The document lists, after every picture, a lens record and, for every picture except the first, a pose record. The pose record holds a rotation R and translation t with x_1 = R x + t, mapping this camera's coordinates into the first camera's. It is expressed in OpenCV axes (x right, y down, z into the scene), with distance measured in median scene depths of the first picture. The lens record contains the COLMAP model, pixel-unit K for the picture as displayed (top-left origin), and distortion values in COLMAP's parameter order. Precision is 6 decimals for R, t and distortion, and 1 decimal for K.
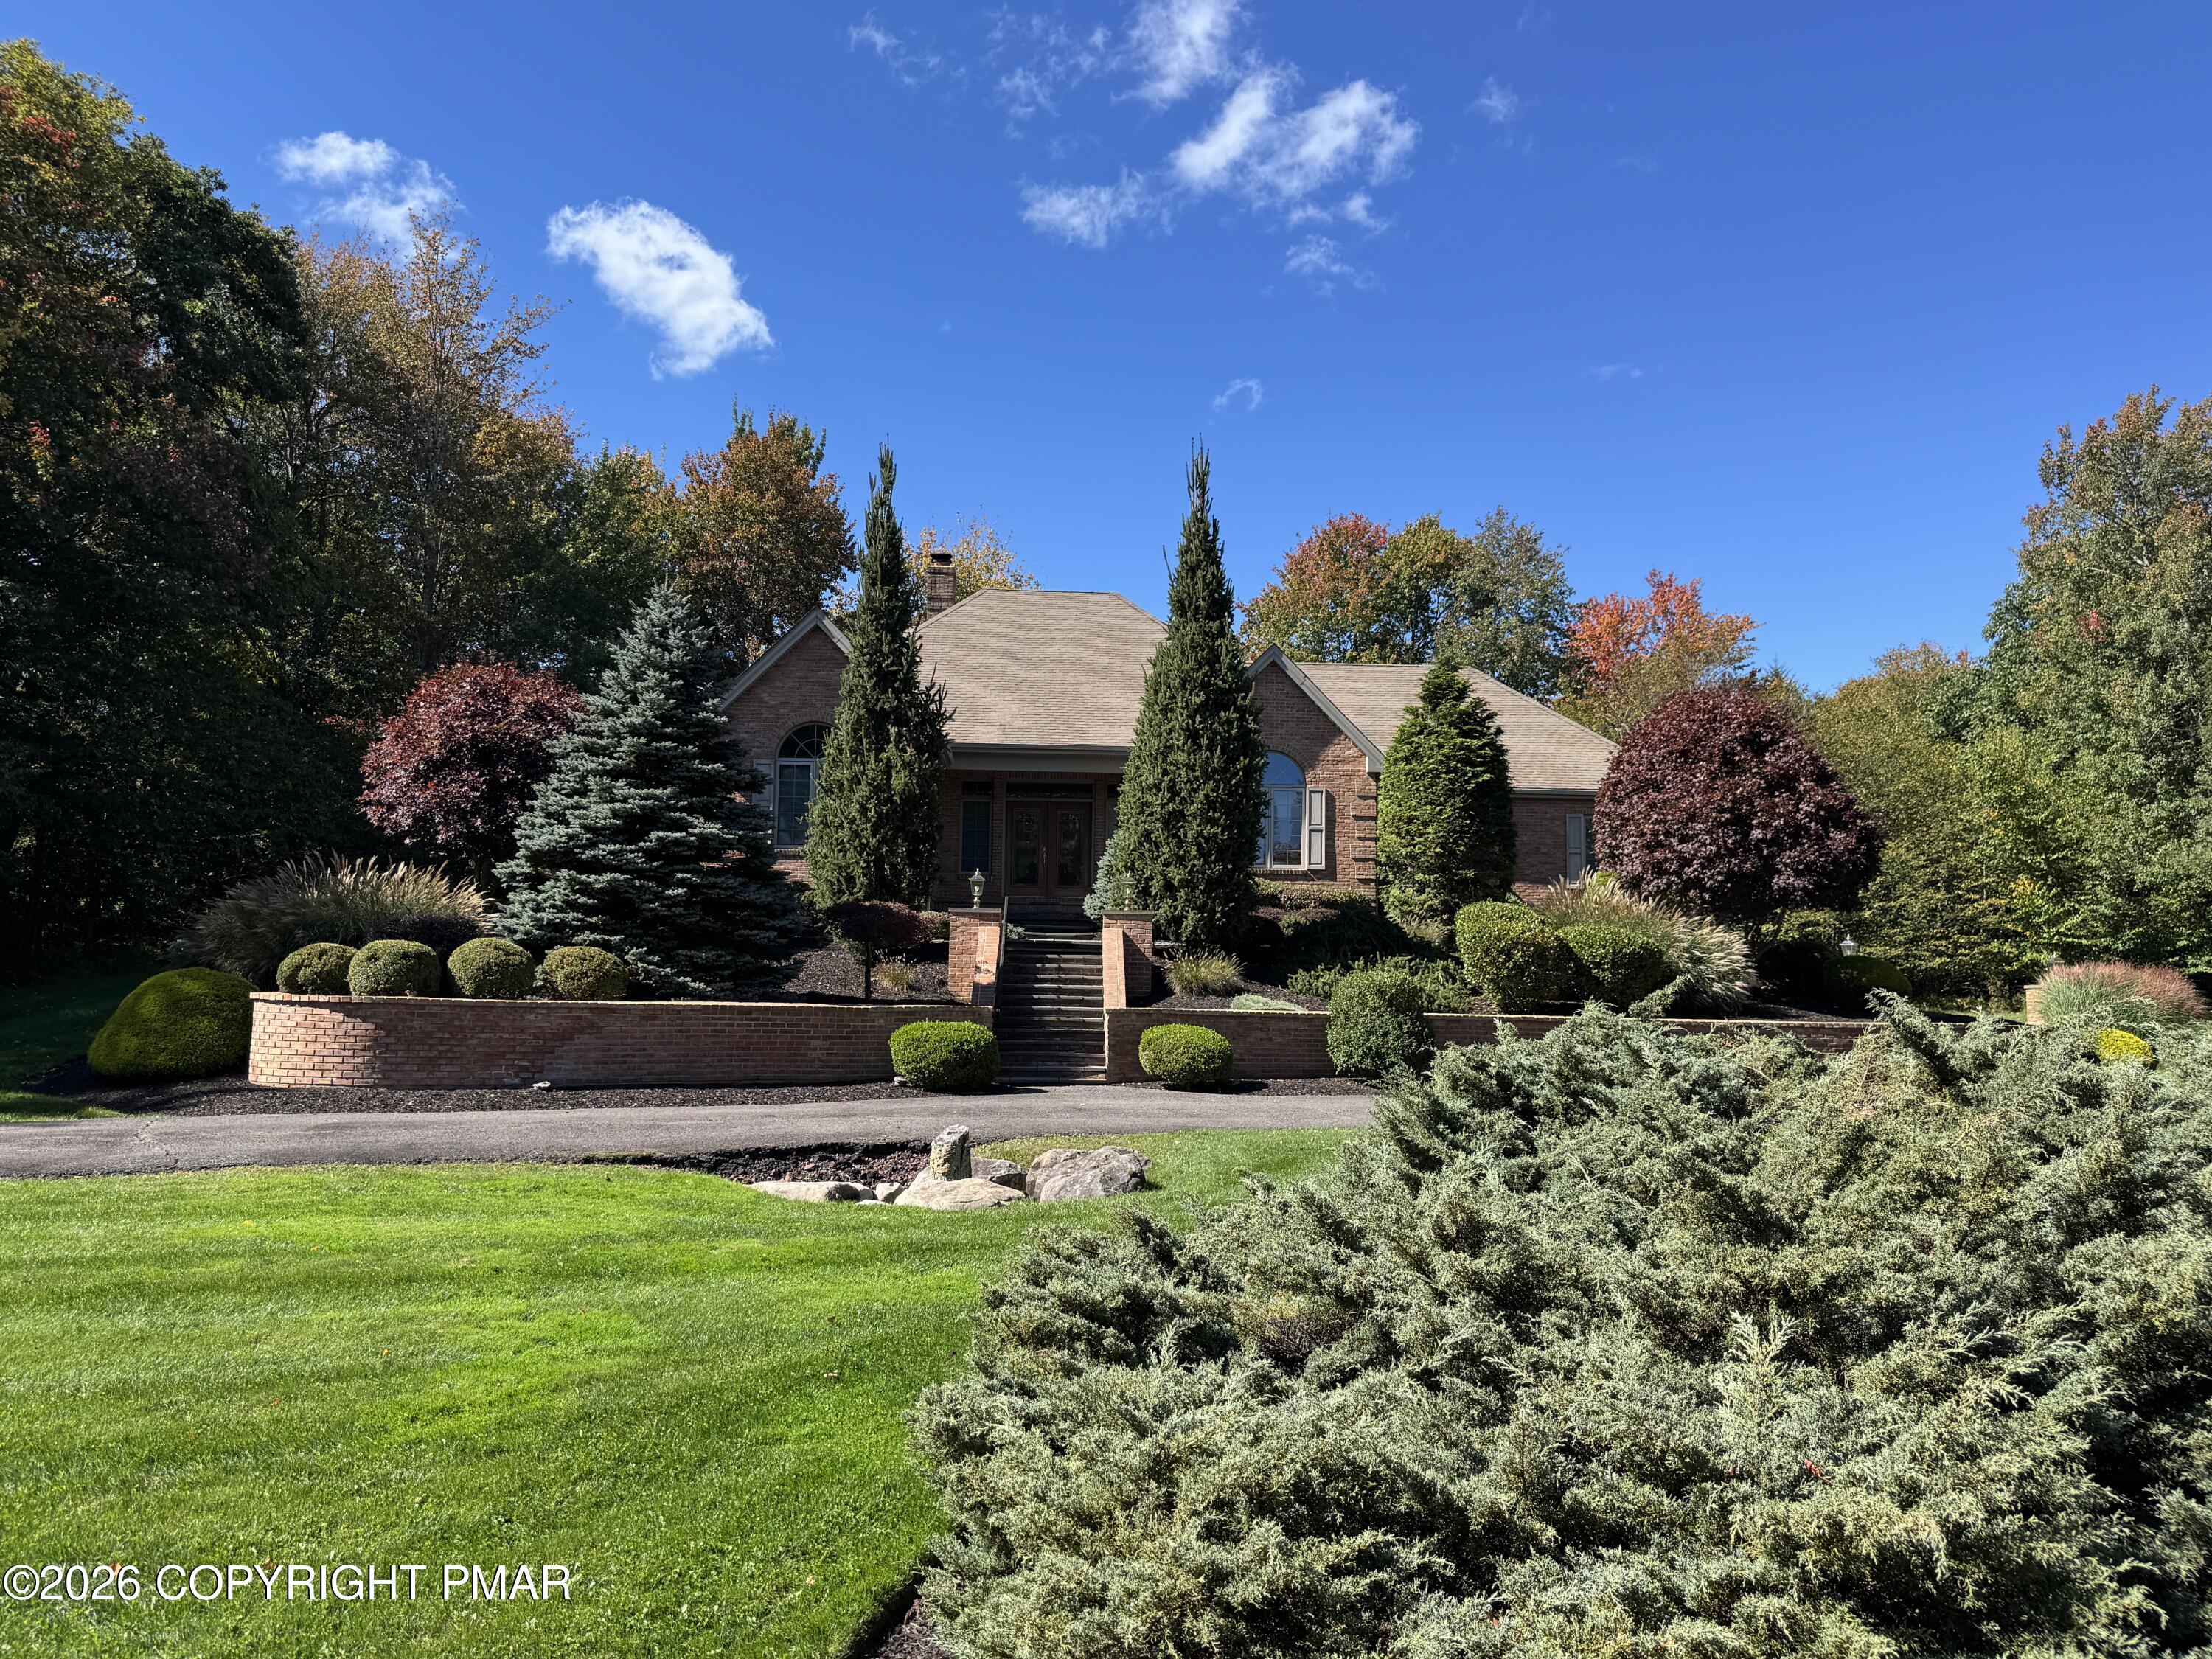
lens RADIAL K [[1714.9, 0, 1106.5], [0, 1714.9, 825.0], [0, 0, 1]] dist [0.042739, -0.000808]
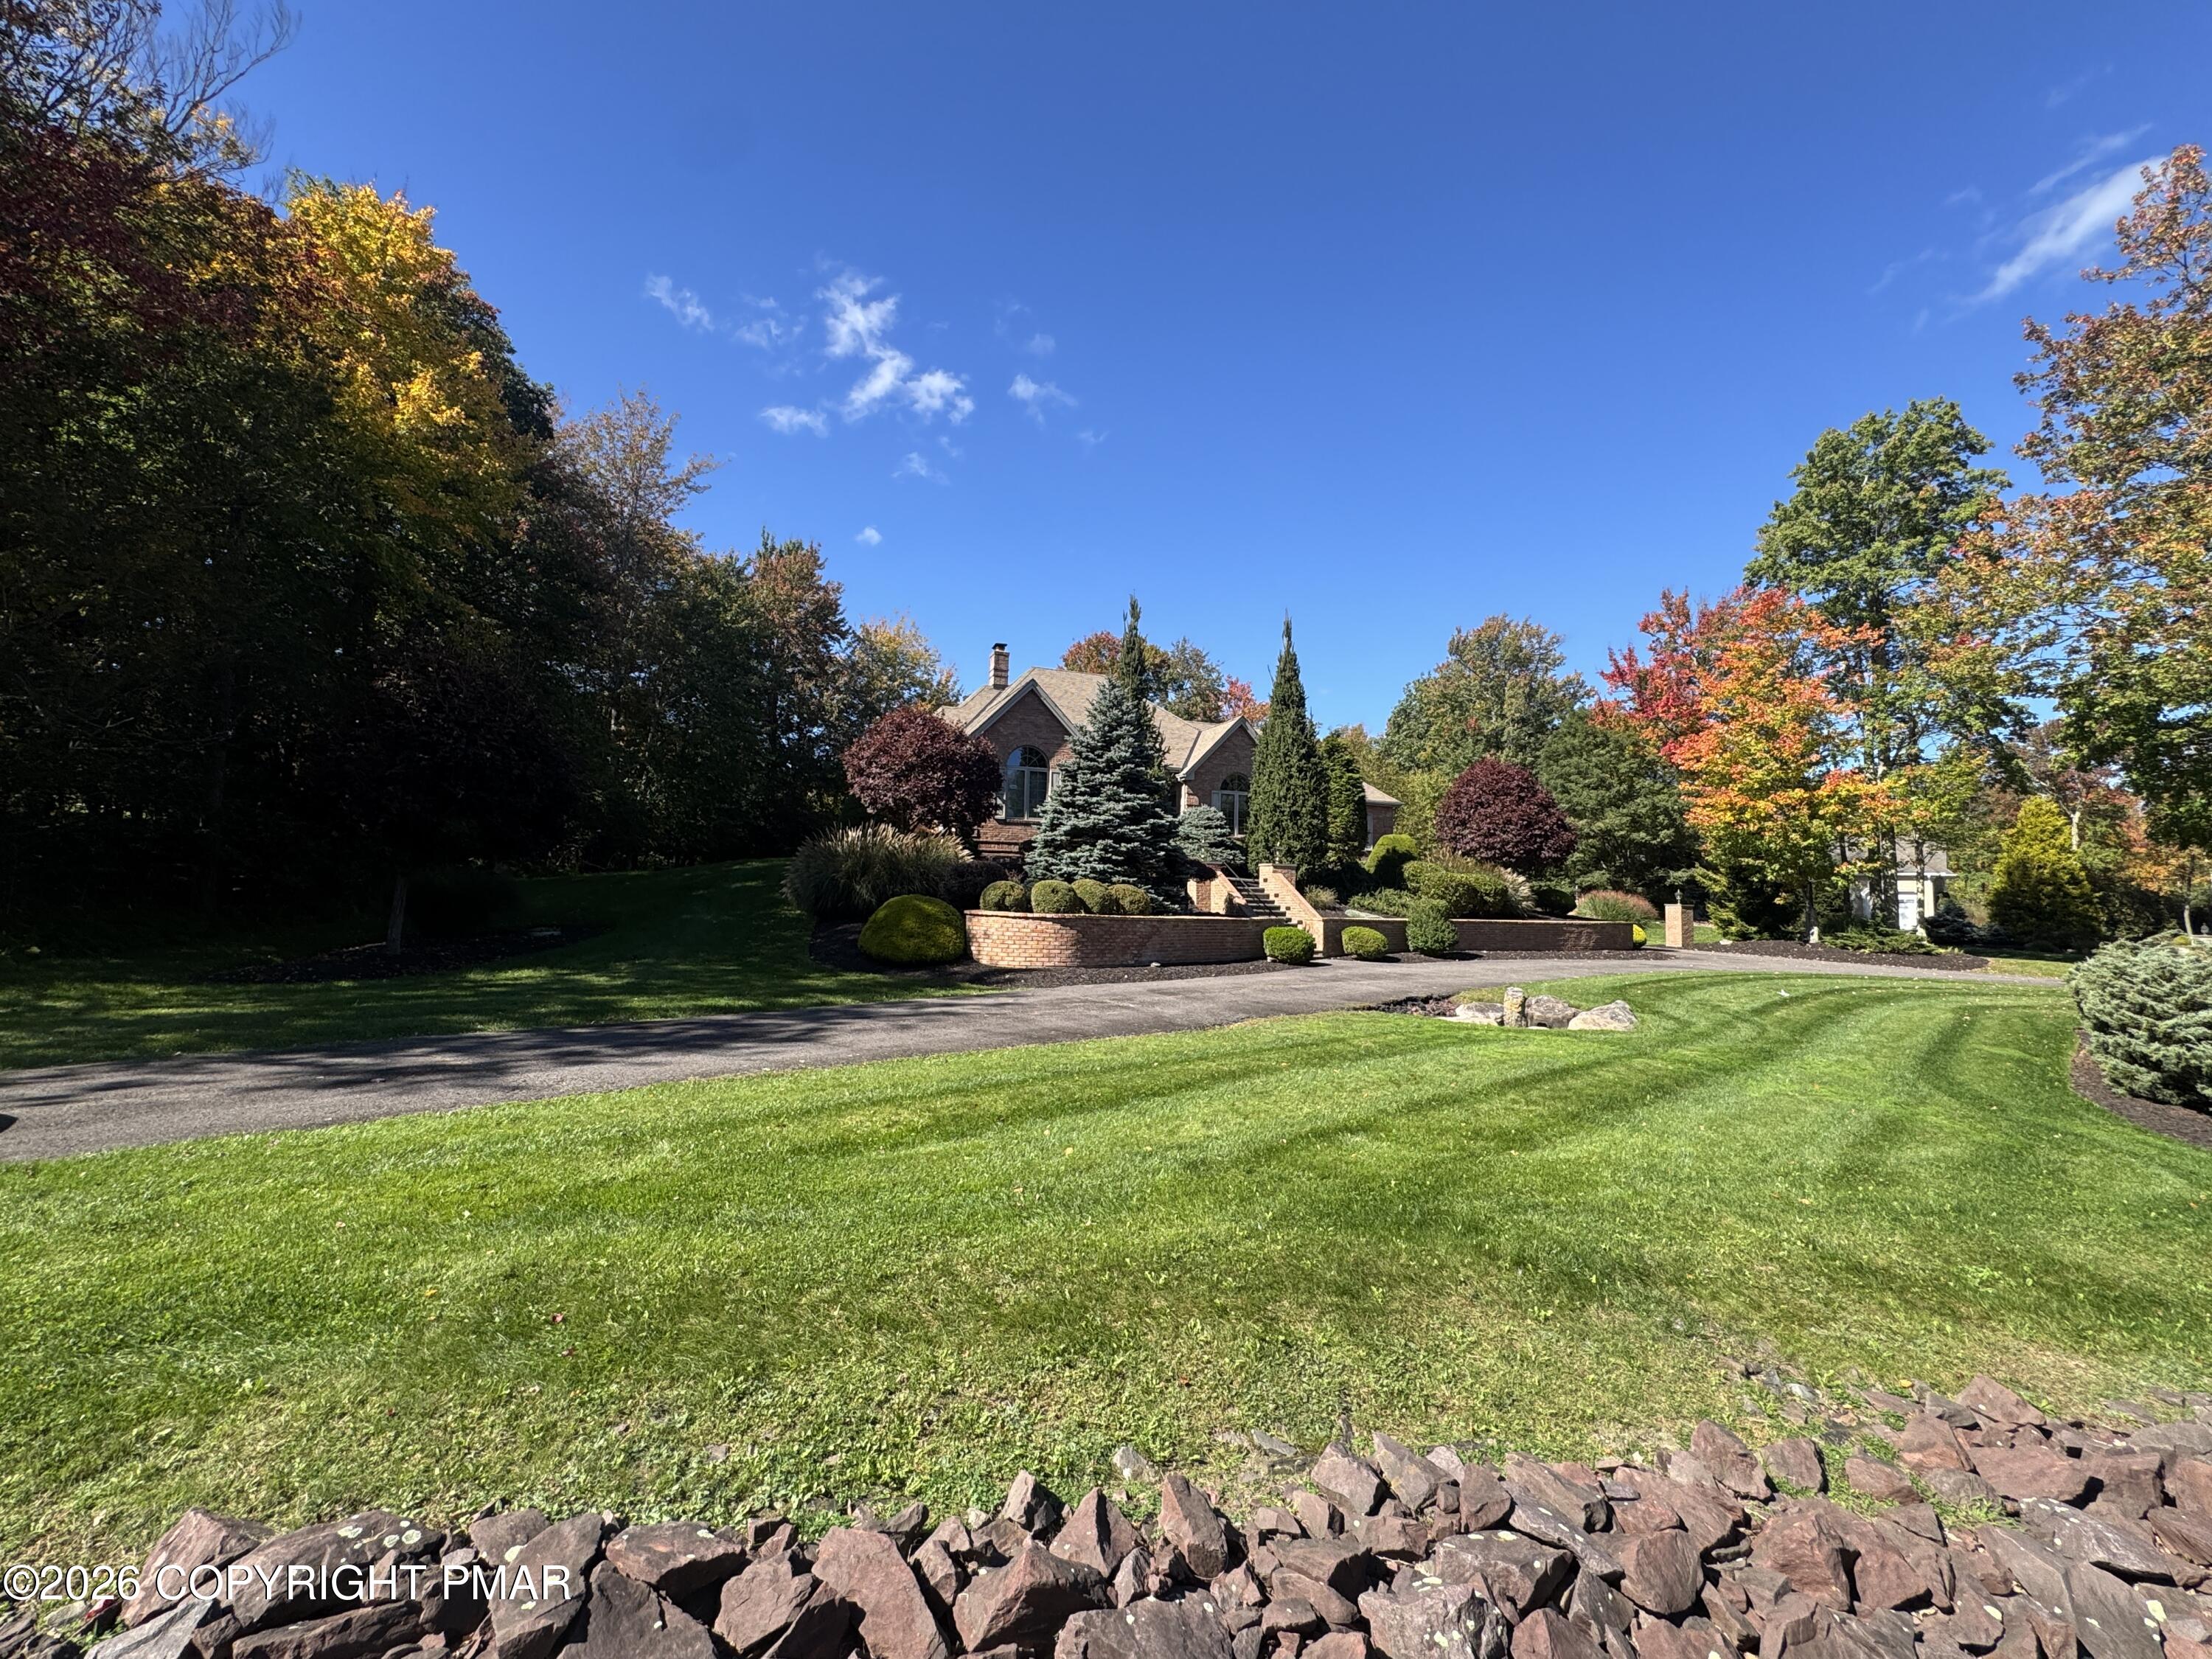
lens RADIAL K [[982.6, 0, 1106.9], [0, 982.6, 833.1], [0, 0, 1]] dist [0.004949, 0.000178]
pose [[0.944338, 0.027763, 0.327804, -0.507641], [-0.040473, 0.998668, 0.032013, -0.009844], [-0.326478, -0.043498, 0.944203, 0.052591]]
